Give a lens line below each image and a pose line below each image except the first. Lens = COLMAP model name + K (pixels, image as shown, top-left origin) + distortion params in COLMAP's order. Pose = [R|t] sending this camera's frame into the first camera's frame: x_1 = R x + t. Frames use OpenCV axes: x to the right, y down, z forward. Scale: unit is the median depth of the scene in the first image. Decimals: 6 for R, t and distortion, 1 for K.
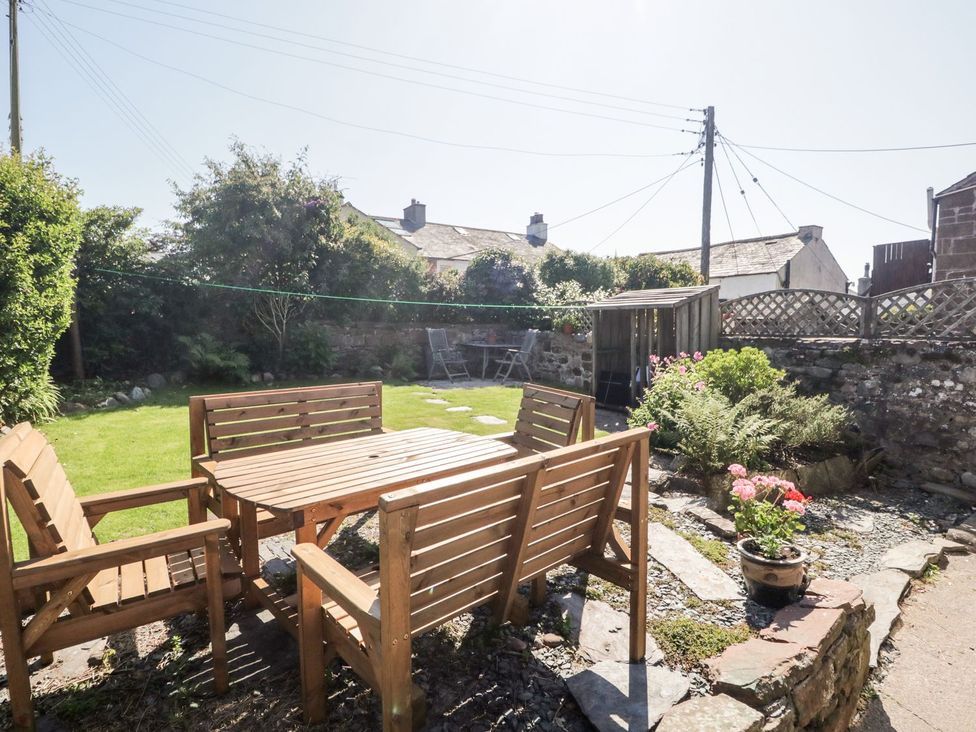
lens RADIAL K [[509.1, 0, 486.8], [0, 509.1, 366.6], [0, 0, 1]] dist [-0.008644, -0.003531]
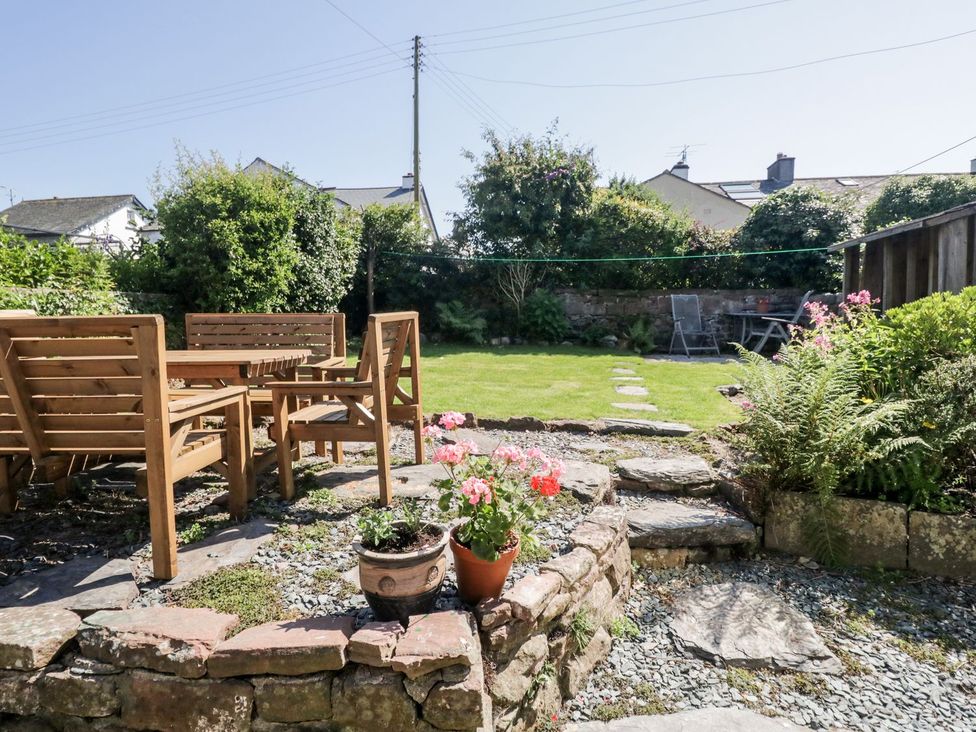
lens RADIAL K [[509.1, 0, 484.1], [0, 509.1, 367.3], [0, 0, 1]] dist [-0.008644, -0.003531]
pose [[0.719385, 0.066689, -0.691403, 0.269736], [-0.051231, 0.997763, 0.042936, 0.029205], [0.692720, 0.004534, 0.721193, 0.155829]]
